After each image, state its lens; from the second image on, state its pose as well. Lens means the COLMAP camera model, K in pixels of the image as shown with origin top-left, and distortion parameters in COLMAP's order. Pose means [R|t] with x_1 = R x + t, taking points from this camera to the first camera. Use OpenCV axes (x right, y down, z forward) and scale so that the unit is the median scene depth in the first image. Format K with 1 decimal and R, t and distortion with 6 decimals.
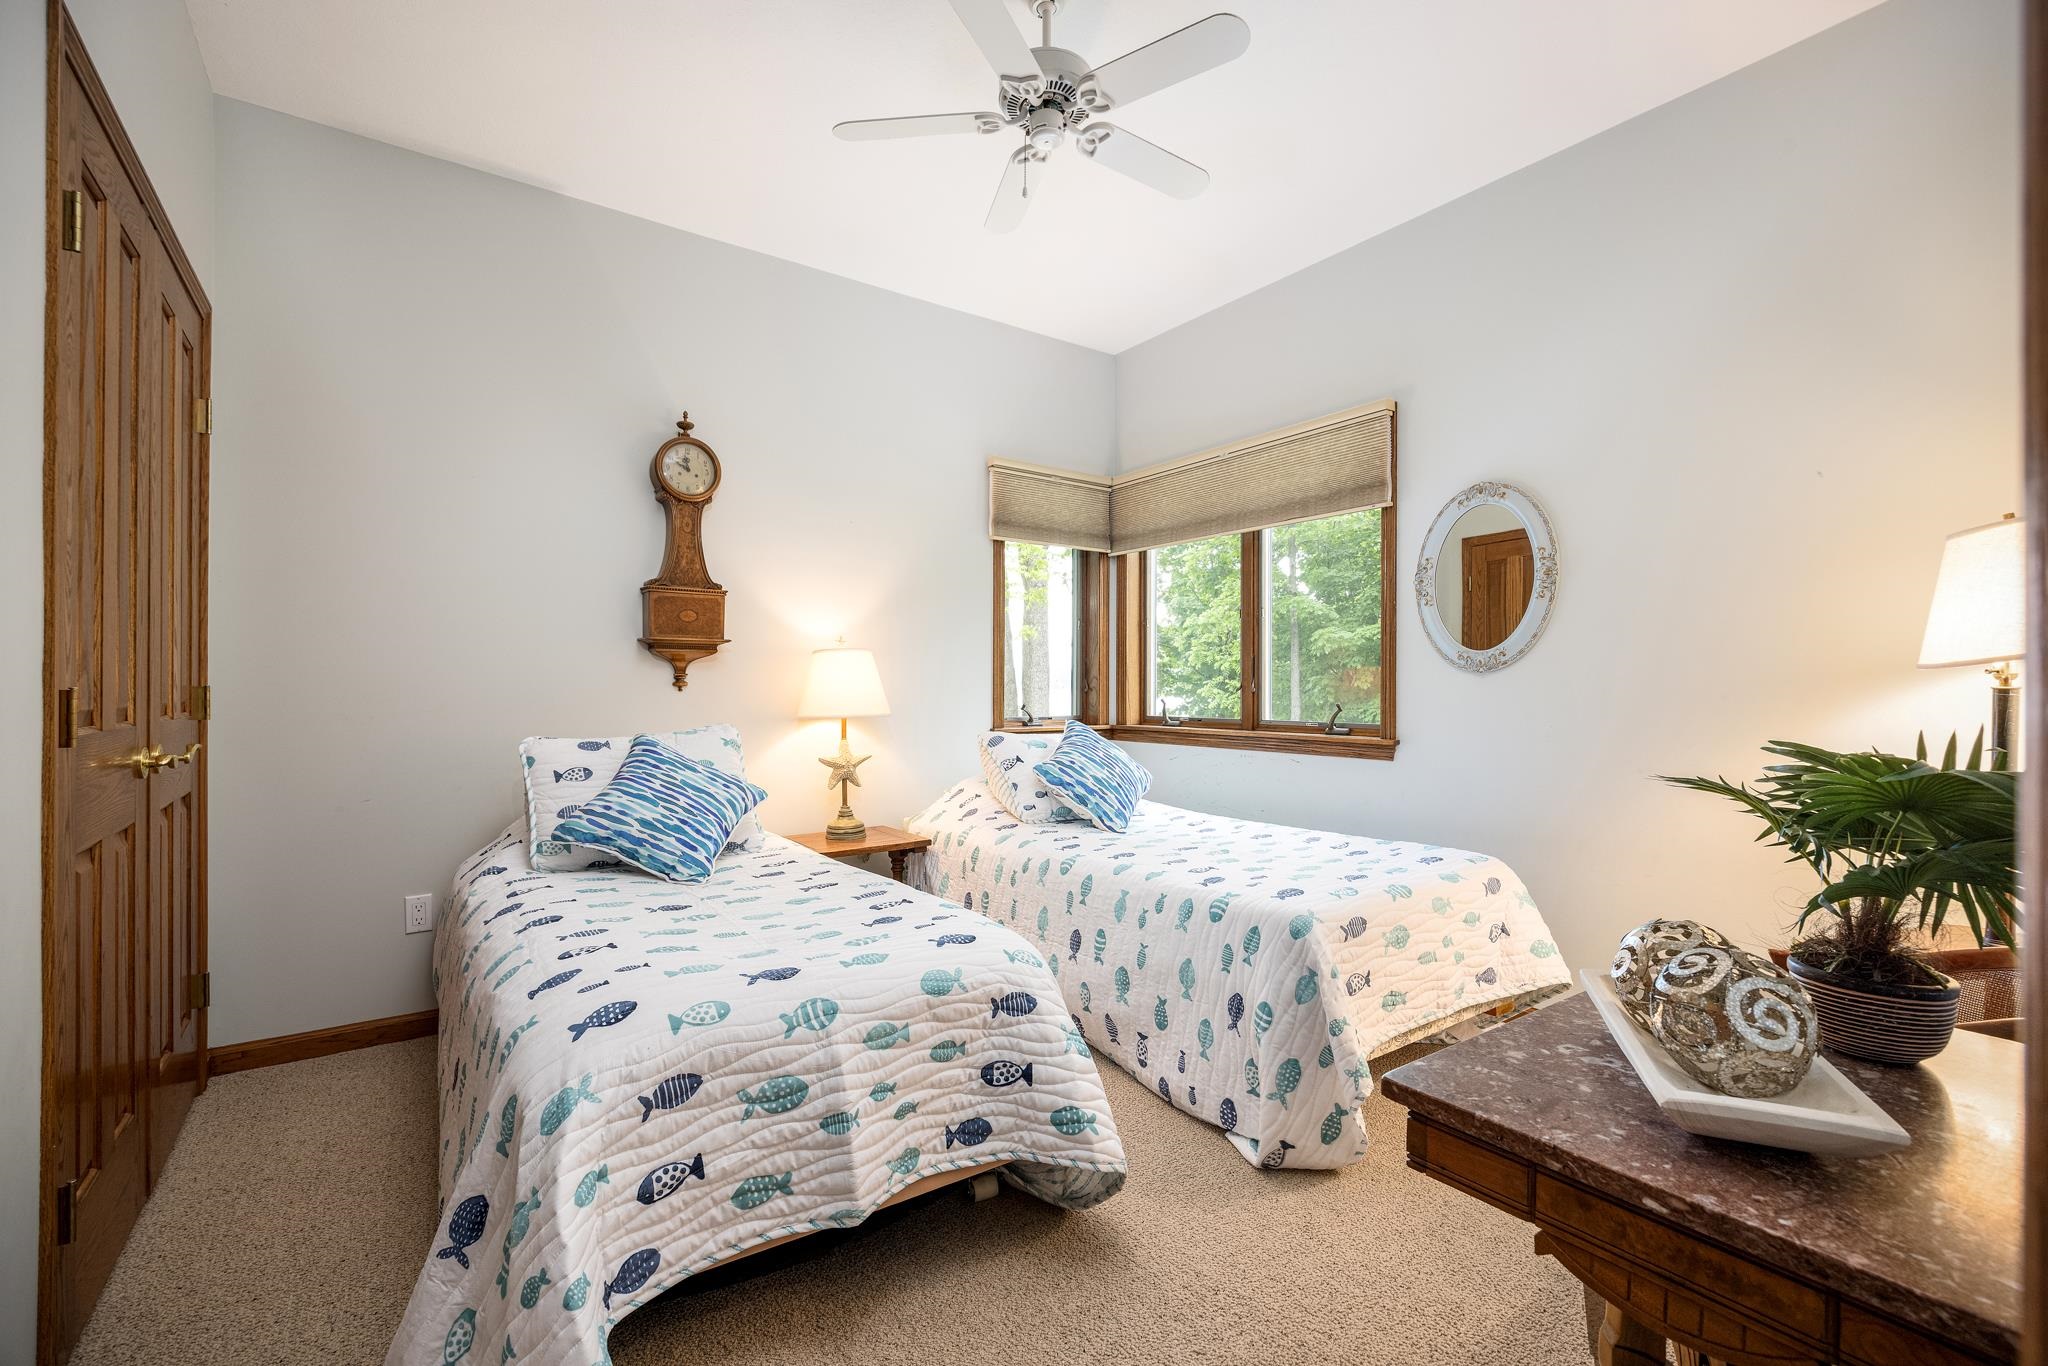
lens RADIAL K [[874.6, 0, 1024.0], [0, 874.6, 683.0], [0, 0, 1]] dist [0.002533, 0.000161]
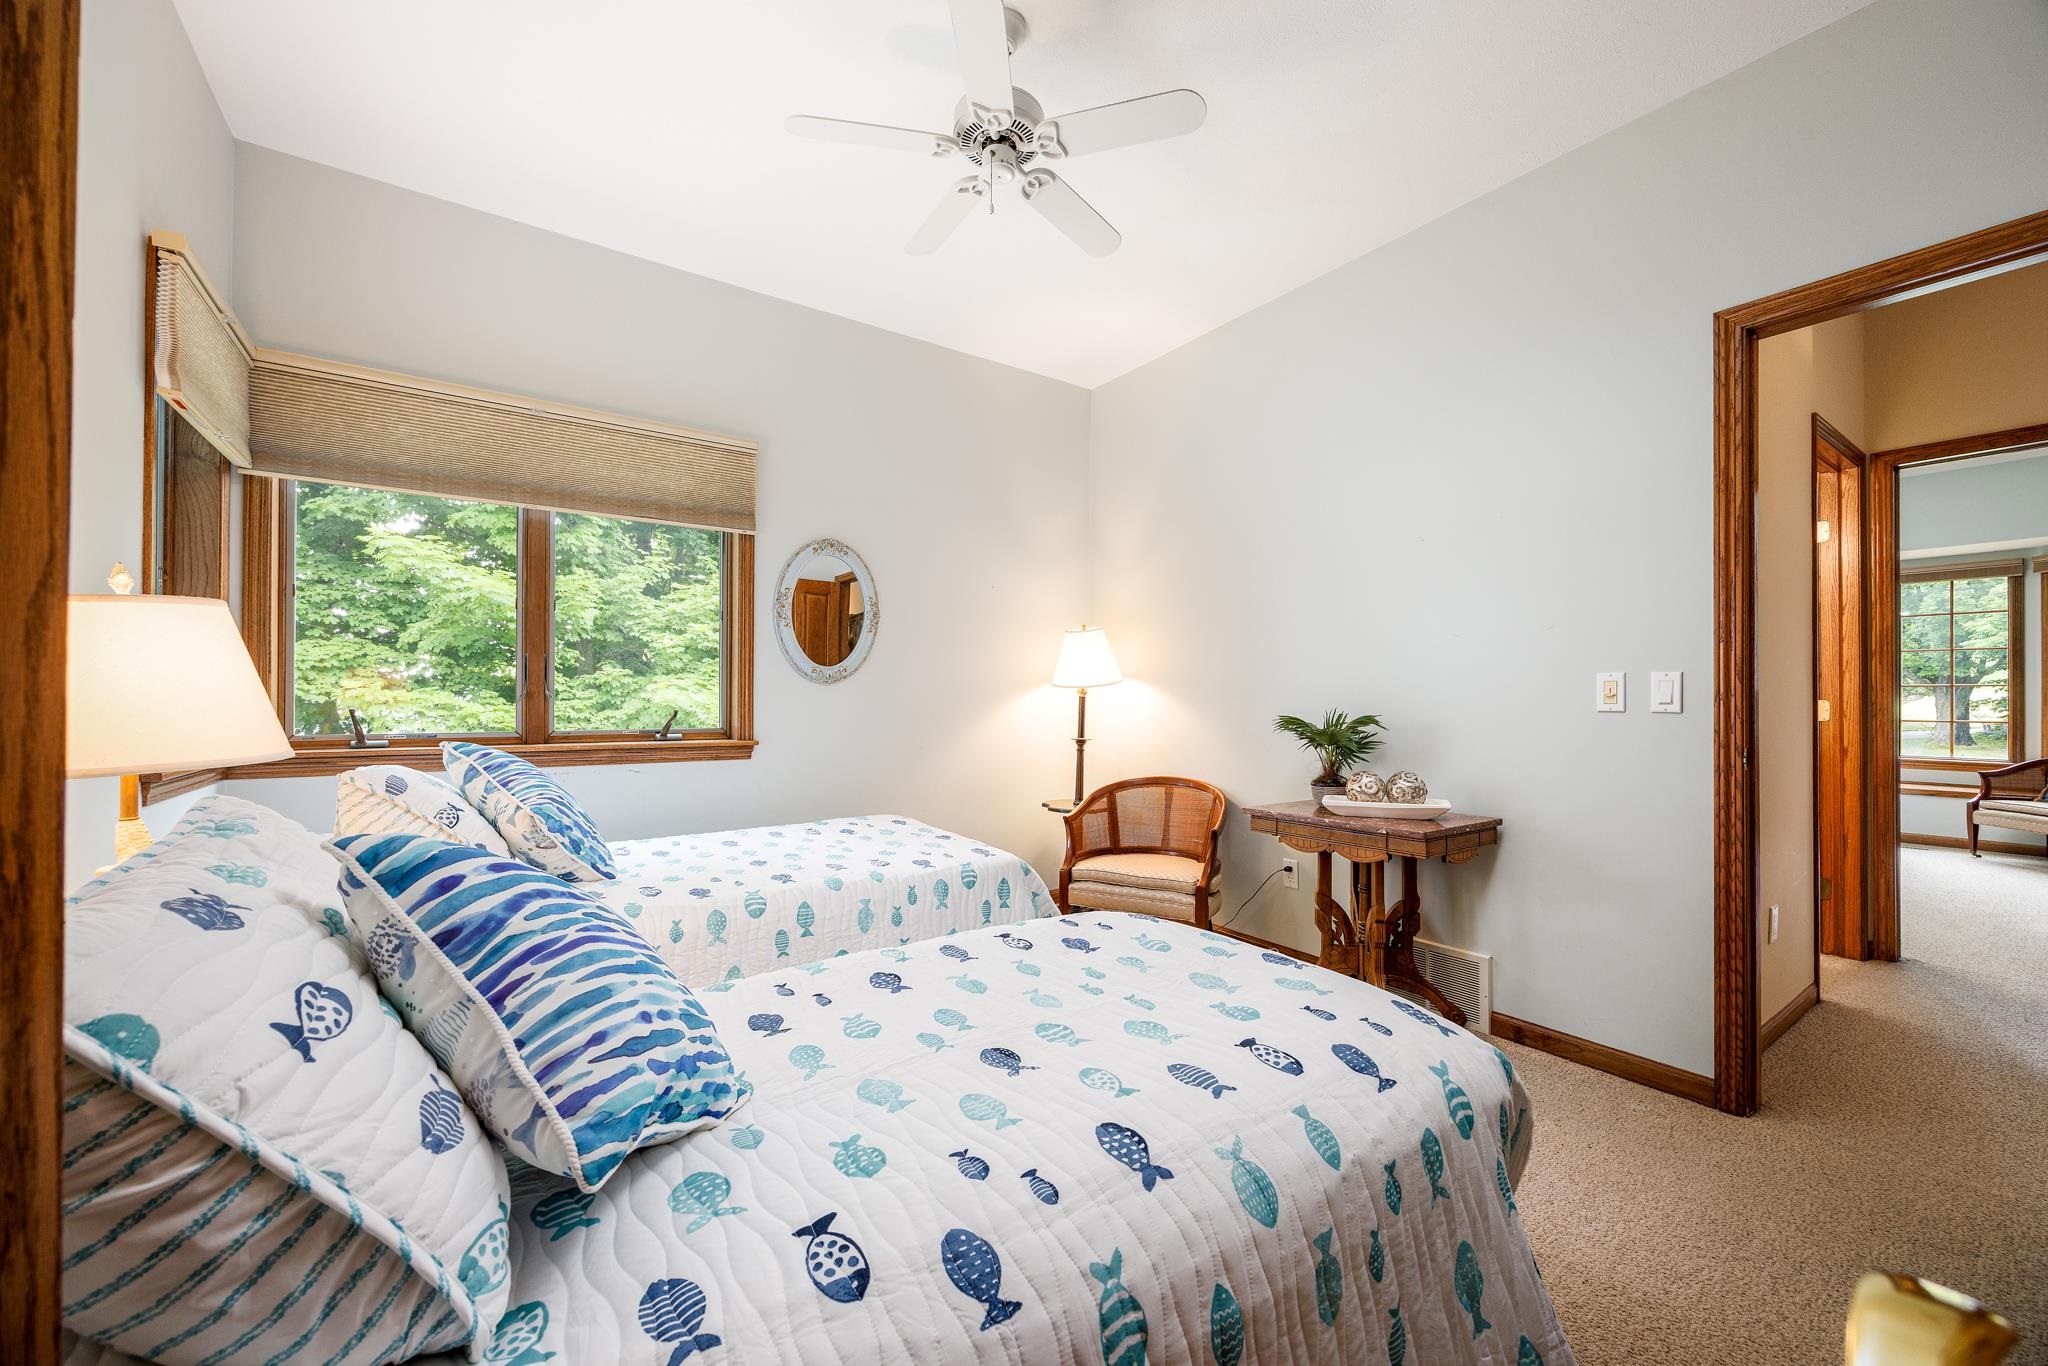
lens RADIAL K [[798.9, 0, 1028.0], [0, 798.9, 697.8], [0, 0, 1]] dist [0.000539, 0.000040]
pose [[0.010769, -0.001167, 0.999941, -0.625410], [-0.010617, 0.999943, 0.001281, 0.003962], [-0.999886, -0.010630, 0.010756, 0.637853]]
